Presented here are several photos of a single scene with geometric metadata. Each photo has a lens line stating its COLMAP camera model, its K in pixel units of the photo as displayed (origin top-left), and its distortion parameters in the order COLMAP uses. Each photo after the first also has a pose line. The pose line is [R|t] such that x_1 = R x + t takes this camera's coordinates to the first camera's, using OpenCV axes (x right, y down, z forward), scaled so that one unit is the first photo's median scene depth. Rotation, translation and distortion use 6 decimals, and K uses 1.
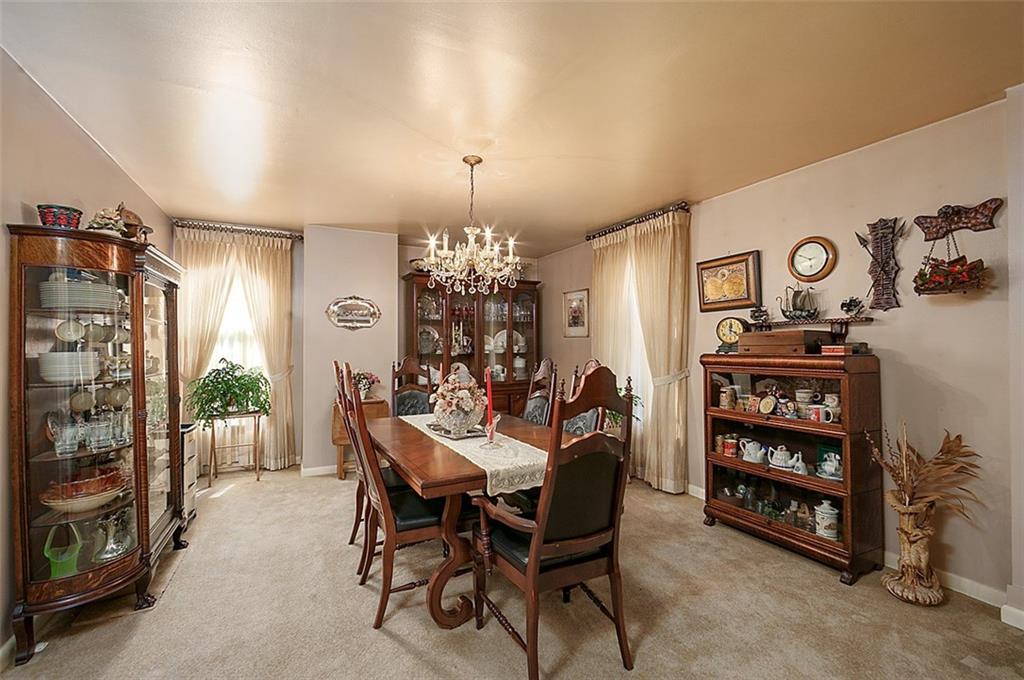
lens RADIAL K [[437.4, 0, 512.0], [0, 437.4, 340.0], [0, 0, 1]] dist [0.001708, 0.000188]
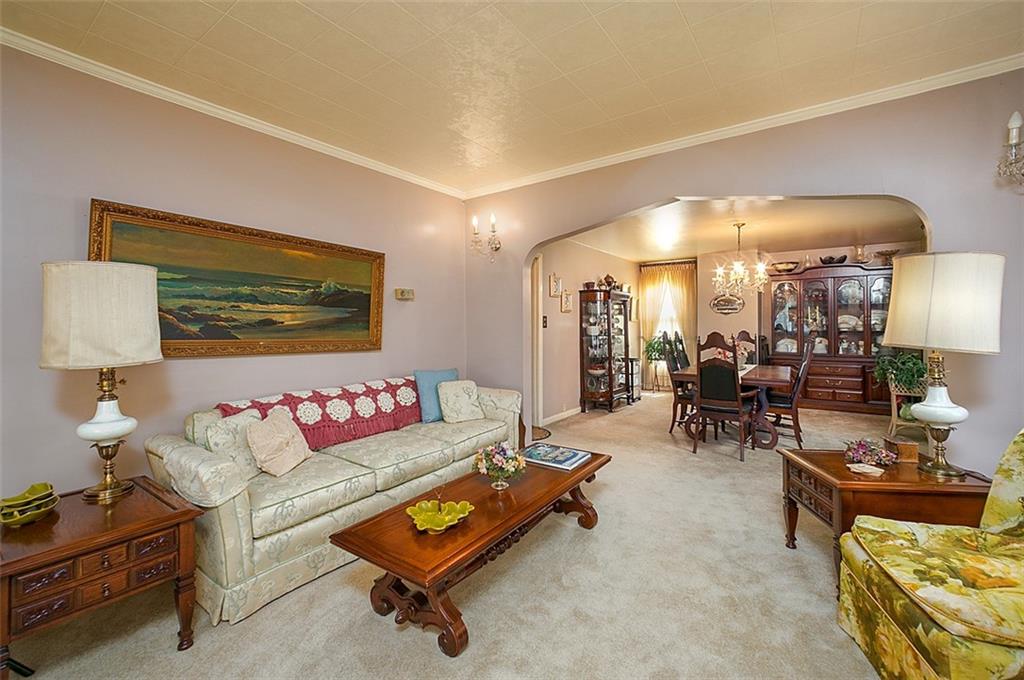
lens RADIAL K [[422.1, 0, 512.4], [0, 422.1, 325.1], [0, 0, 1]] dist [-0.000822, -0.000155]
pose [[0.478228, 0.001251, -0.878235, 0.926511], [0.009731, 0.999930, 0.006723, -0.005118], [0.878182, -0.011761, 0.478183, -0.649763]]
